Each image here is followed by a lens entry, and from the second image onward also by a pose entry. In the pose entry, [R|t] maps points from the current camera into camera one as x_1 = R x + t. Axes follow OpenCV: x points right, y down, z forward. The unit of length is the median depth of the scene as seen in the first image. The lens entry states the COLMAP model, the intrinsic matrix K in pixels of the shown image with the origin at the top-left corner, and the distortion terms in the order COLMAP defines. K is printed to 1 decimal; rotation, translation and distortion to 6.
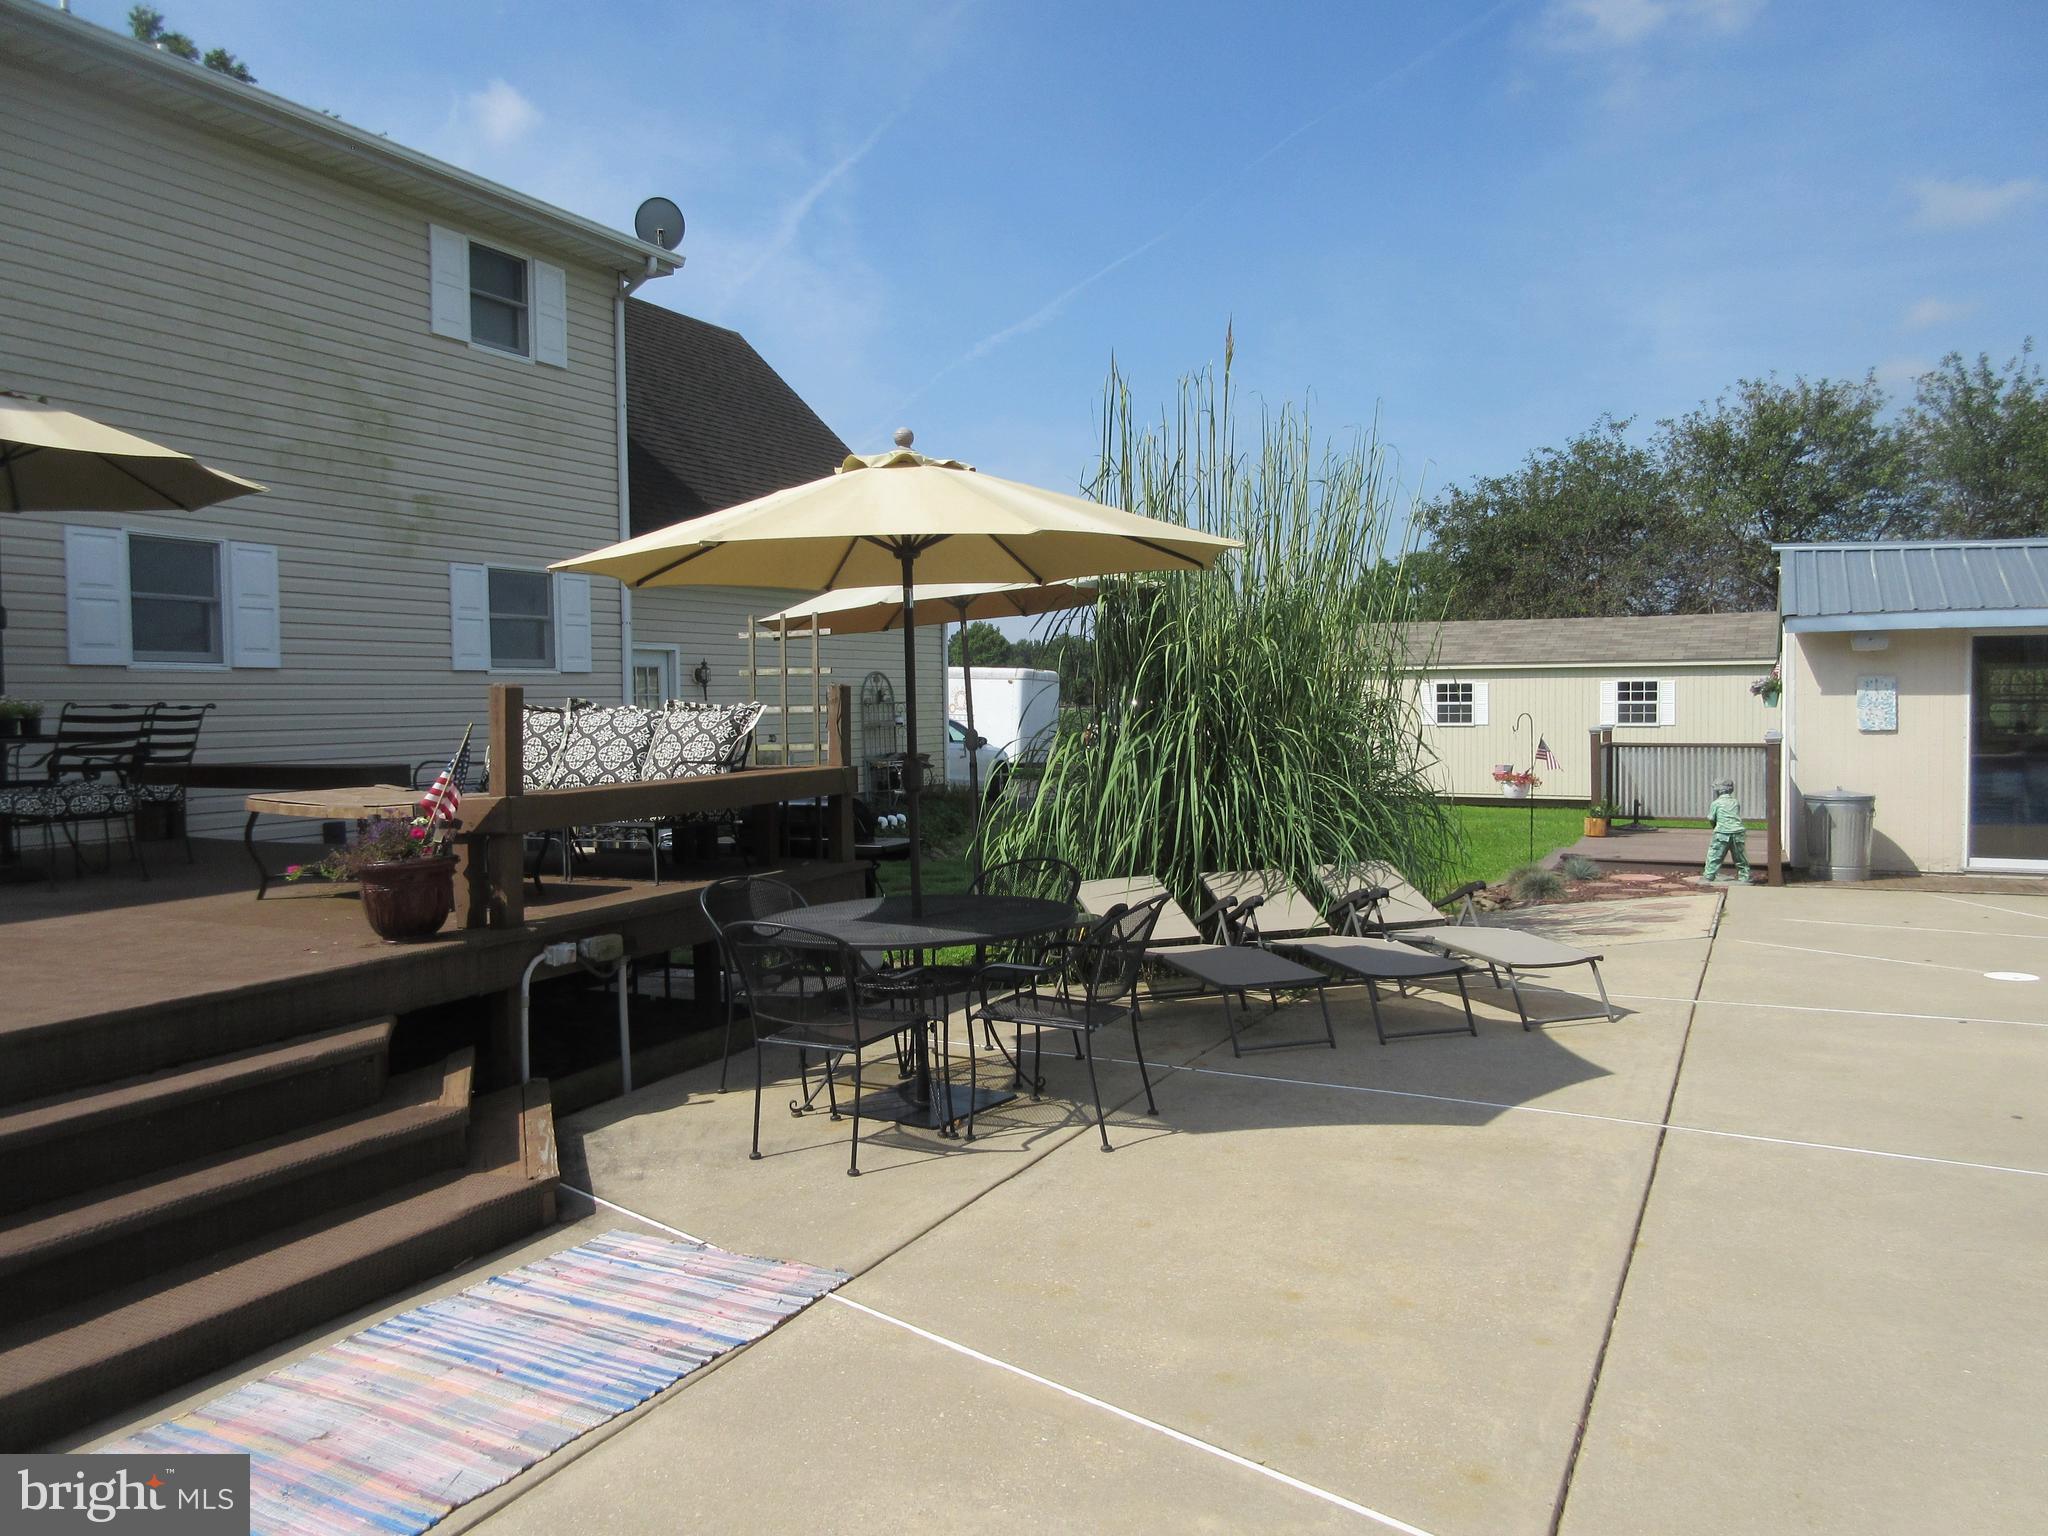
lens RADIAL K [[1534.8, 0, 1020.5], [0, 1534.8, 757.7], [0, 0, 1]] dist [-0.012021, 0.008411]
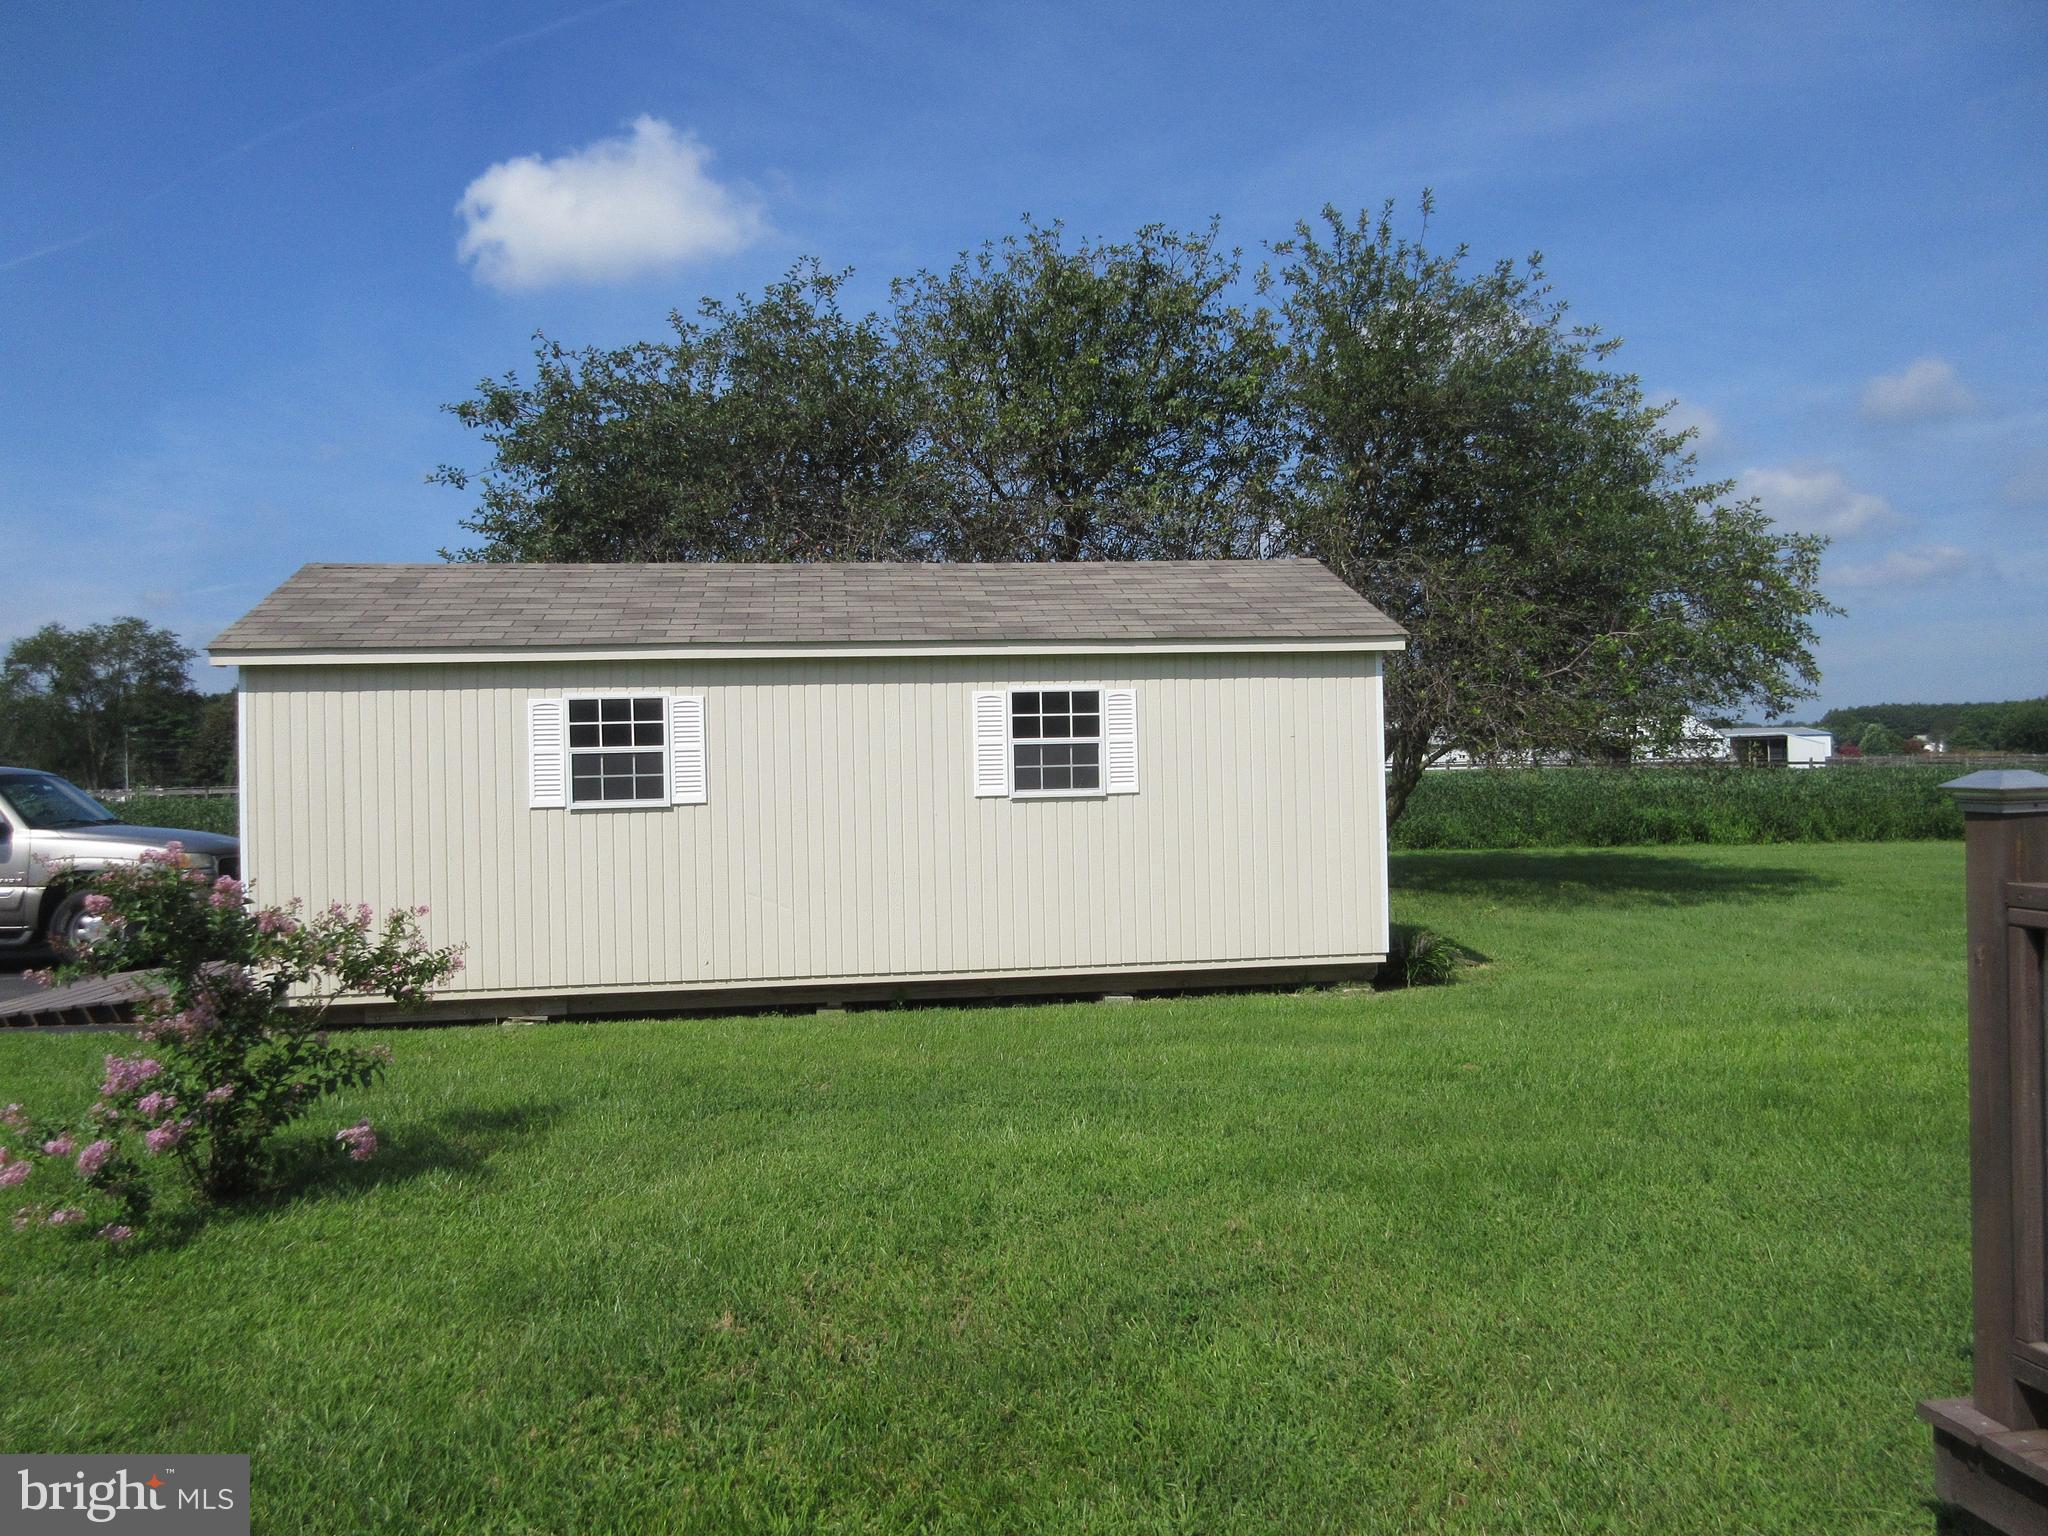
lens RADIAL K [[1534.8, 0, 1020.5], [0, 1534.8, 757.7], [0, 0, 1]] dist [-0.012021, 0.008411]
pose [[0.813162, -0.007297, 0.581991, 0.303751], [0.038314, 0.998424, -0.041014, -0.029634], [-0.580775, 0.055650, 0.812160, 1.352422]]
